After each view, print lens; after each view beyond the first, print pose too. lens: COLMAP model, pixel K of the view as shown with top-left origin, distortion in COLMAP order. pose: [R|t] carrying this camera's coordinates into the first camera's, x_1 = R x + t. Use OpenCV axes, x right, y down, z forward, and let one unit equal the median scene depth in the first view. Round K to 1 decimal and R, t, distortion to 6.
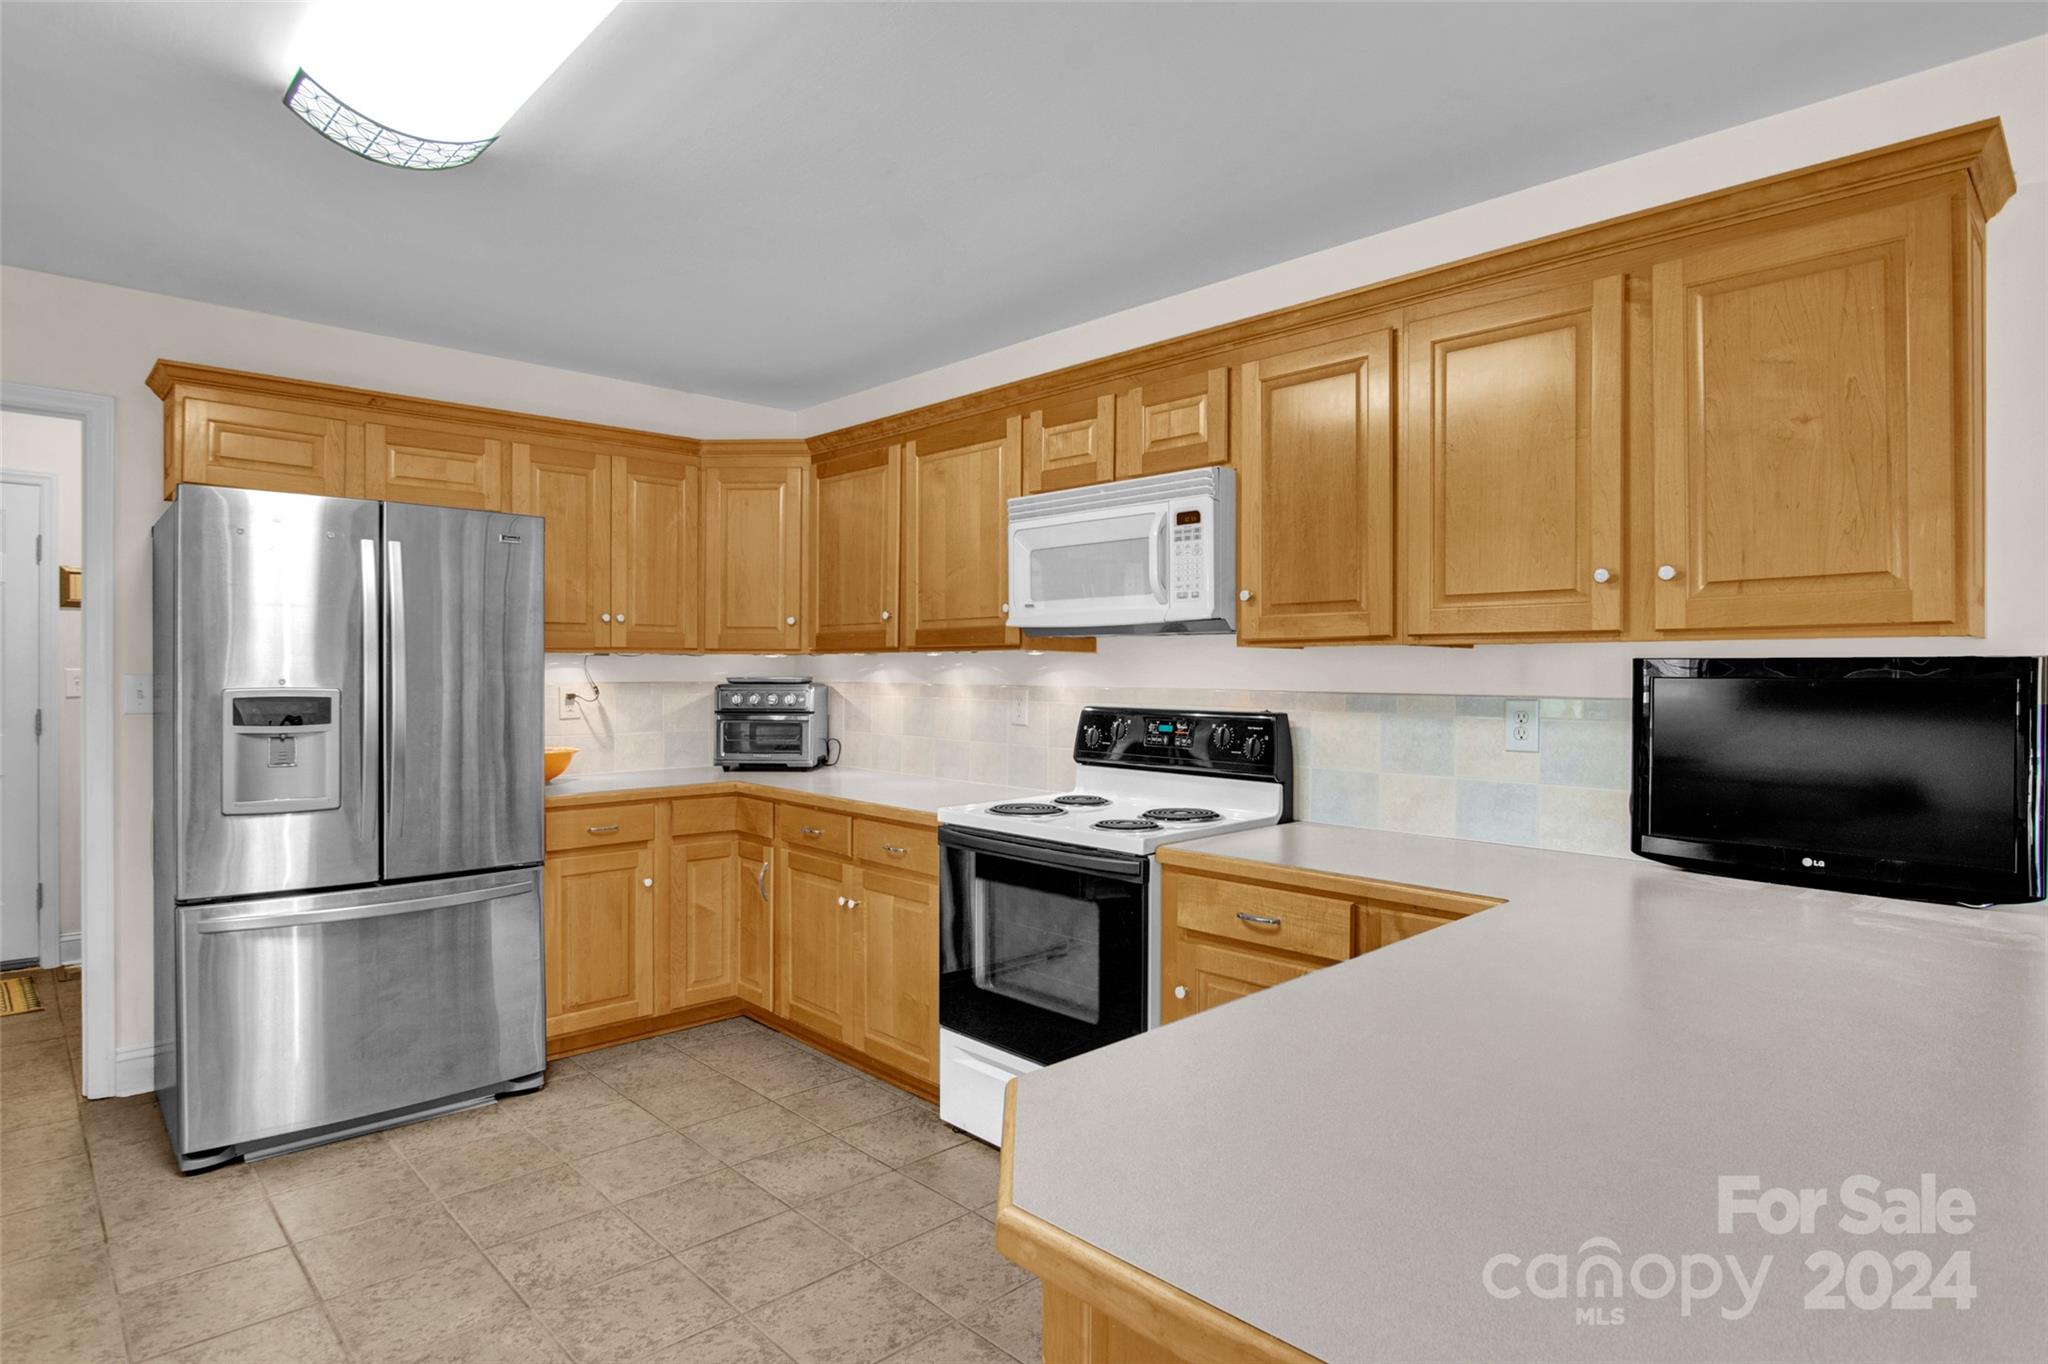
lens RADIAL K [[1089.1, 0, 1024.2], [0, 1089.1, 675.5], [0, 0, 1]] dist [-0.013912, 0.002648]
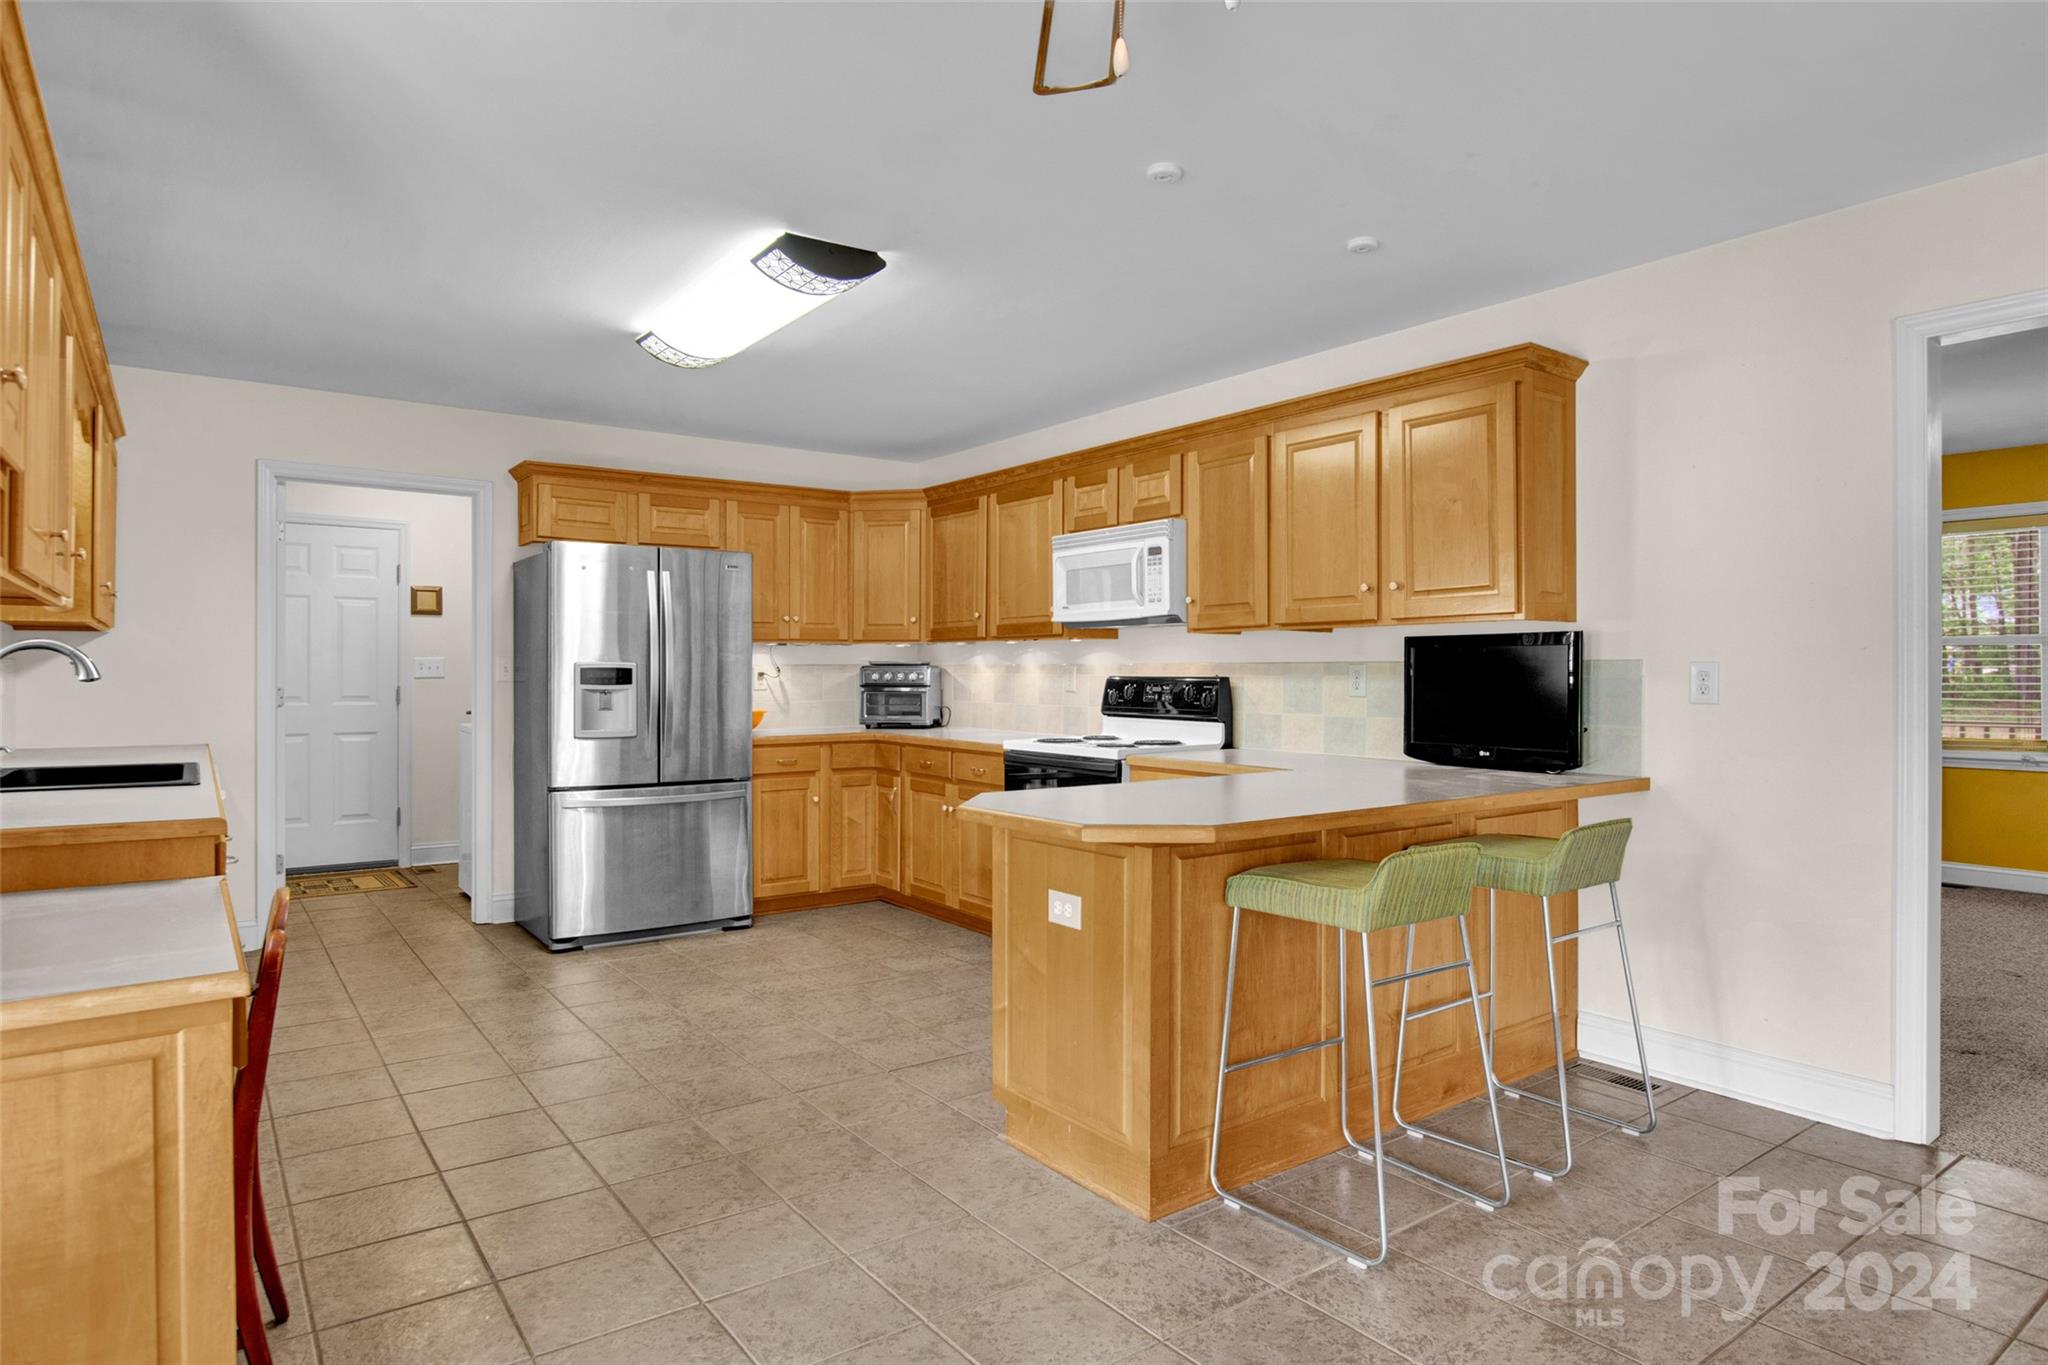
lens RADIAL K [[1170.3, 0, 1031.6], [0, 1170.3, 677.6], [0, 0, 1]] dist [-0.017192, -0.001268]
pose [[0.991980, -0.002498, -0.126372, 0.156934], [0.002204, 0.999995, -0.002465, 0.034984], [0.126378, 0.002166, 0.991980, -0.585139]]
